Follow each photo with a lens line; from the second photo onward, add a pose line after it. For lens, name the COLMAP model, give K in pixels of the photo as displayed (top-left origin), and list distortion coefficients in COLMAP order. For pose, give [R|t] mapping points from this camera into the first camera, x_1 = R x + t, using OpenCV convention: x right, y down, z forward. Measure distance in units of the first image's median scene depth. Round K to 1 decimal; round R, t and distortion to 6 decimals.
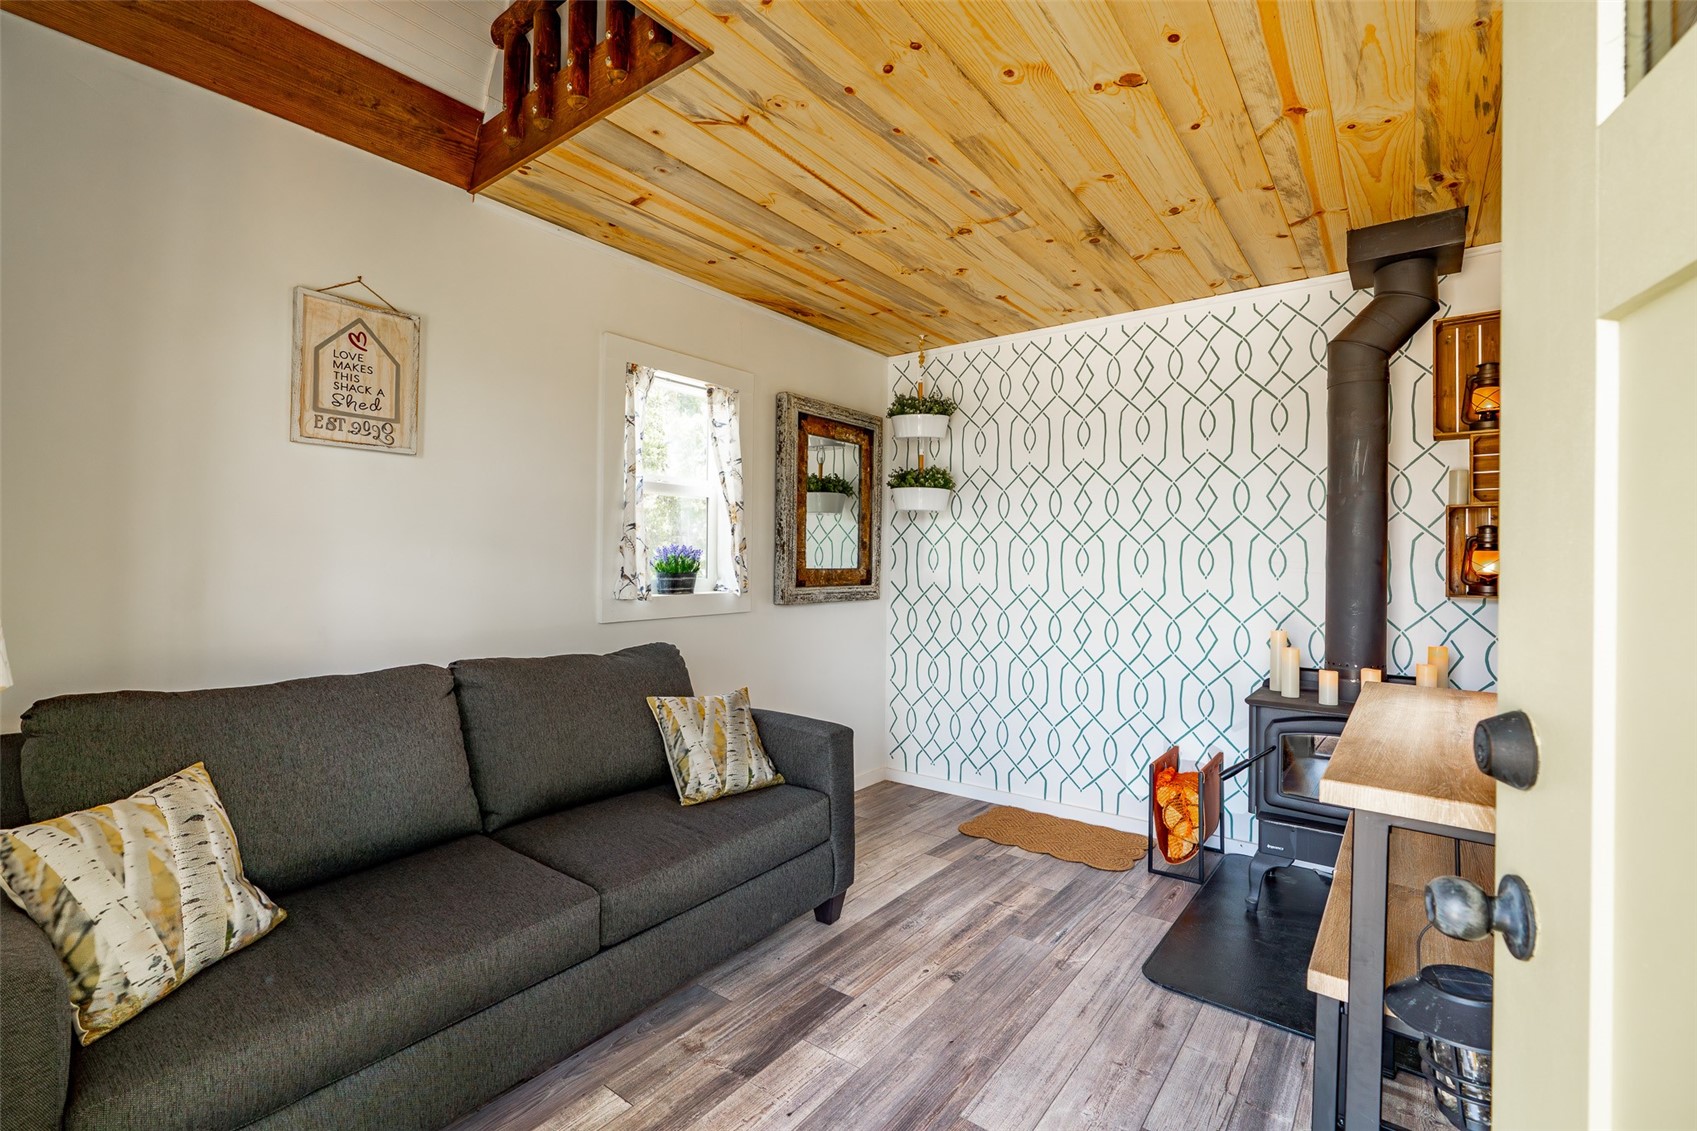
lens RADIAL K [[768.6, 0, 849.9], [0, 768.6, 564.8], [0, 0, 1]] dist [-0.010690, 0.005210]
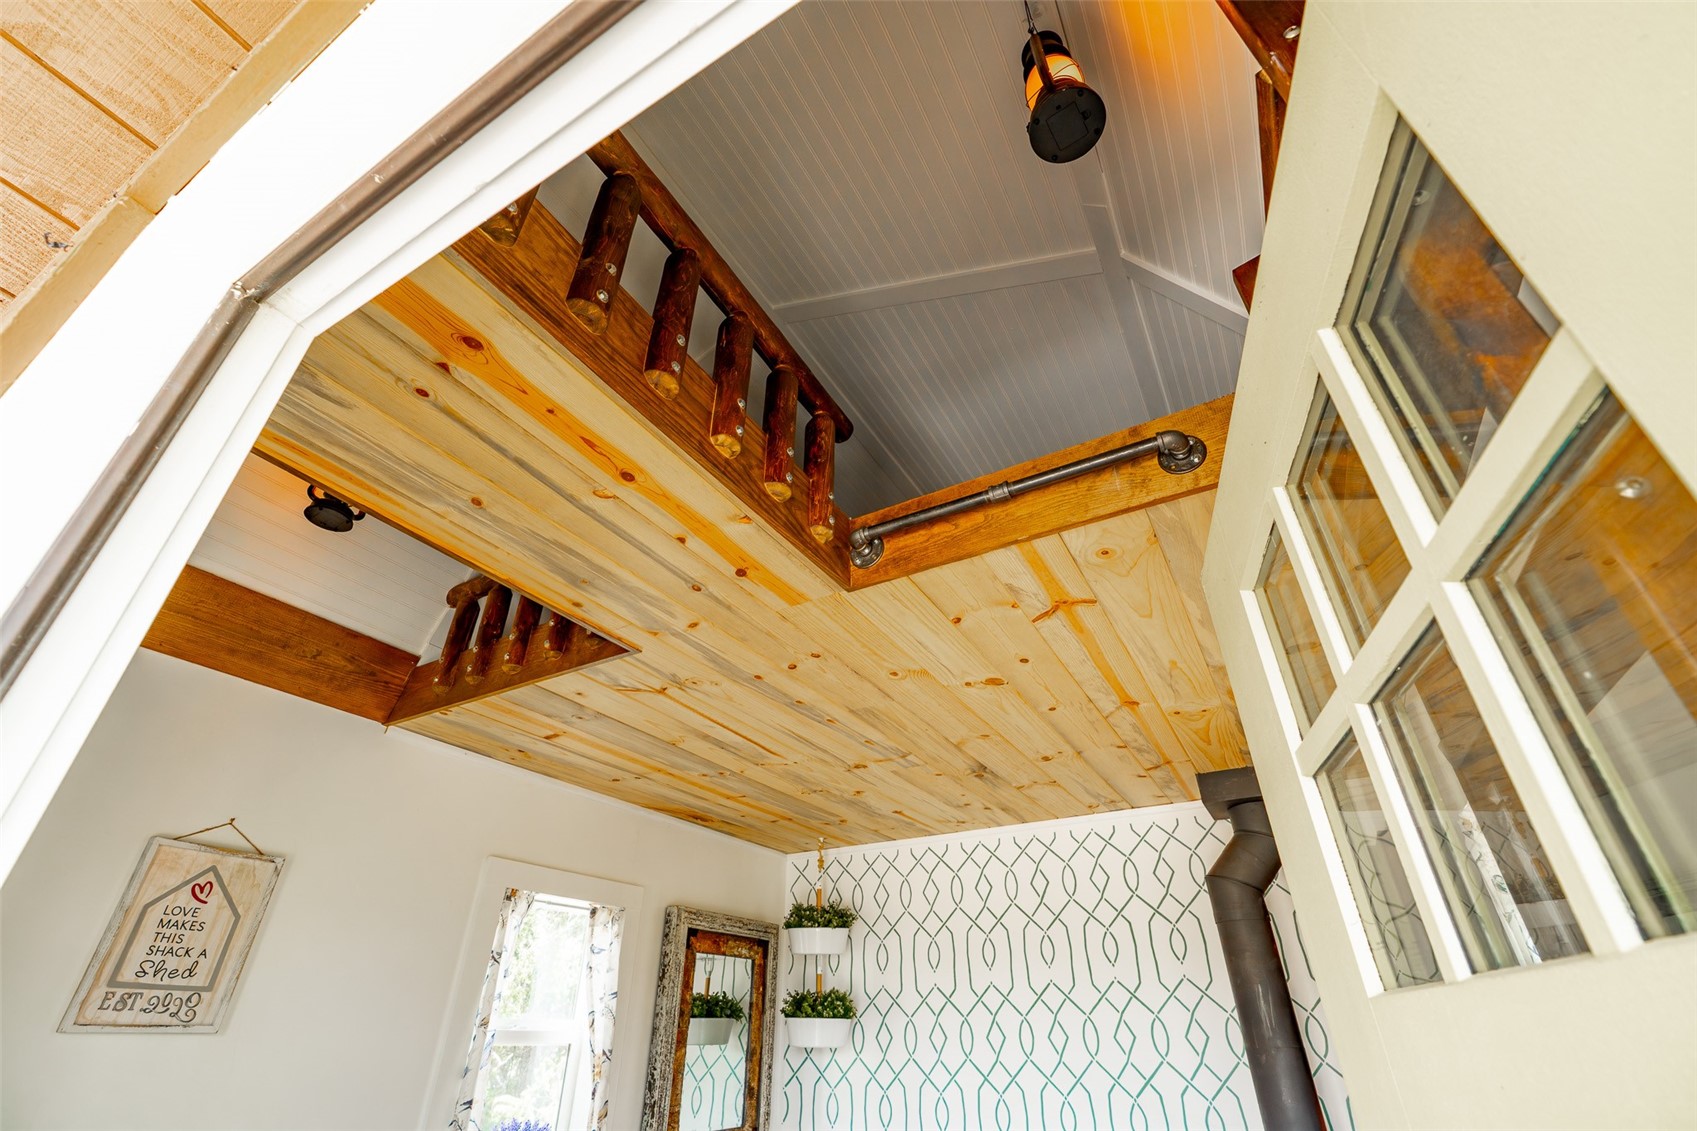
lens RADIAL K [[768.6, 0, 853.7], [0, 768.6, 548.9], [0, 0, 1]] dist [-0.010690, 0.005210]
pose [[0.991666, 0.057795, 0.115144, -0.001805], [0.013622, 0.841690, -0.539789, -0.101105], [-0.128113, 0.536859, 0.833888, -0.056012]]
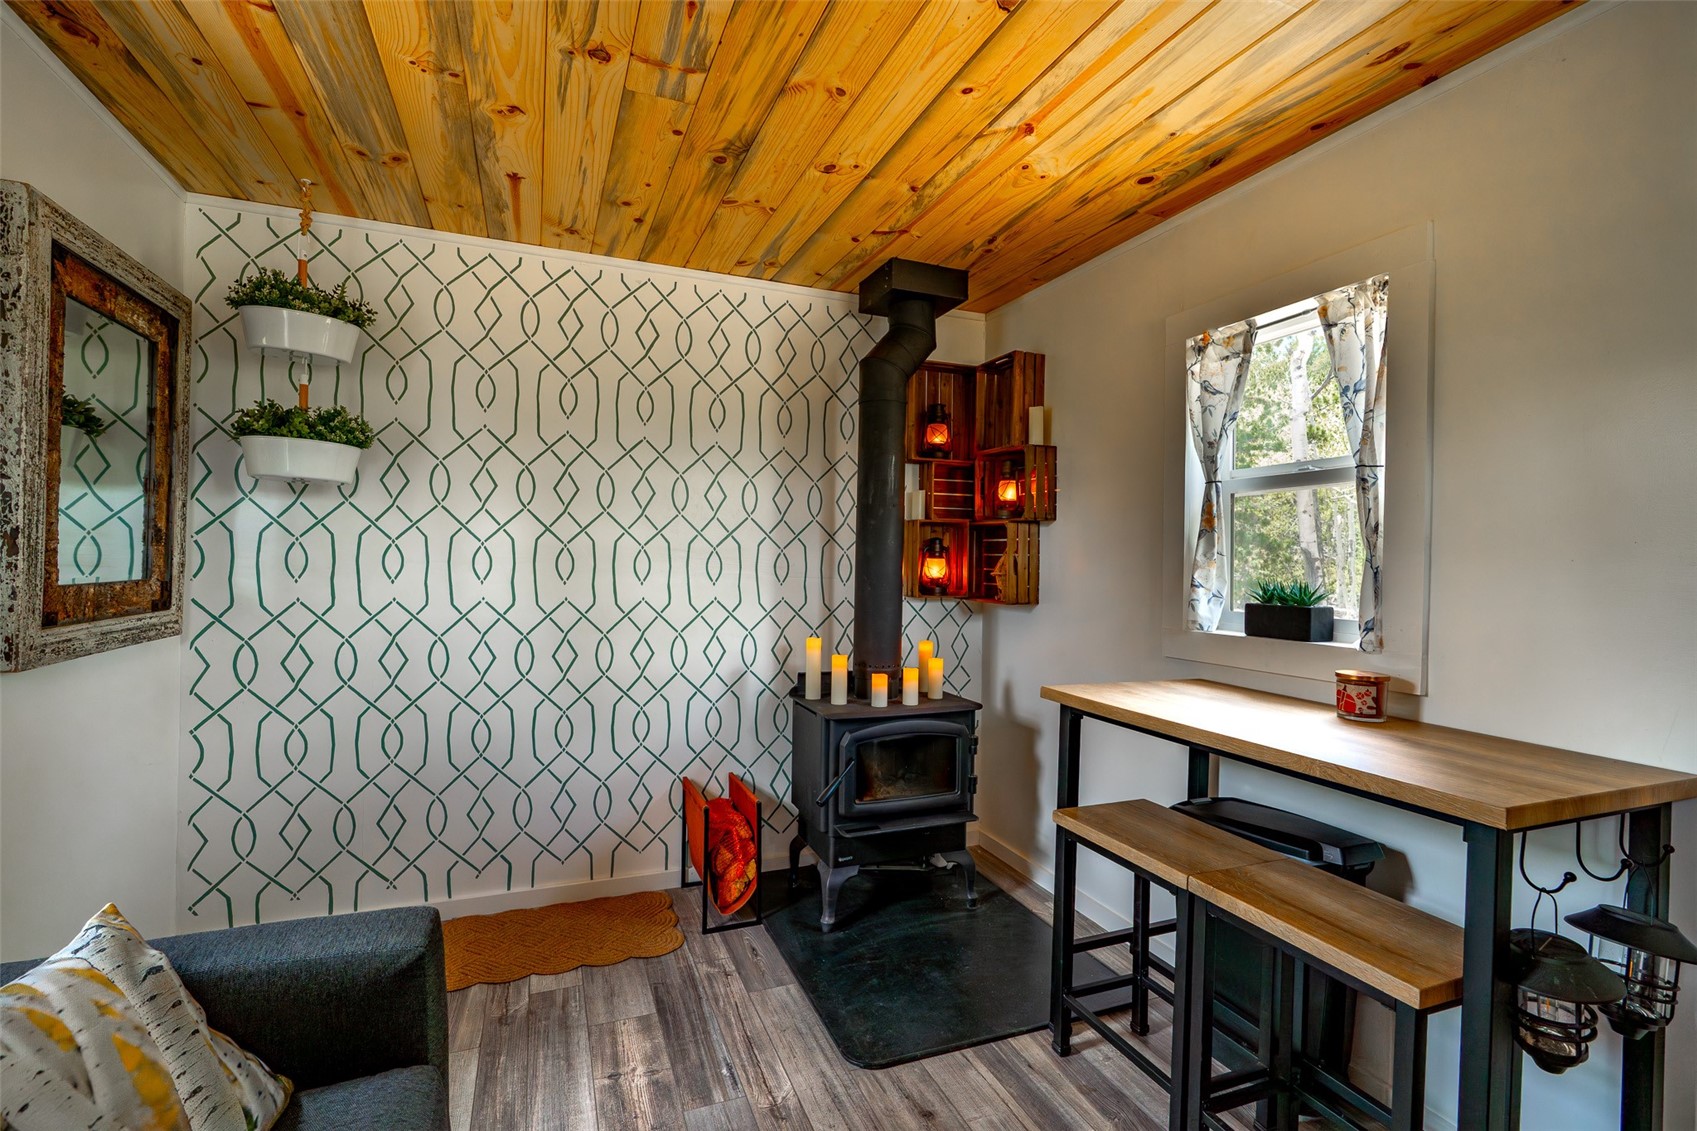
lens RADIAL K [[768.6, 0, 857.8], [0, 768.6, 563.2], [0, 0, 1]] dist [-0.010690, 0.005210]
pose [[0.506651, -0.006890, 0.862124, -0.265318], [-0.007847, 0.999890, 0.012602, -0.022763], [-0.862116, -0.013150, 0.506541, 0.450298]]
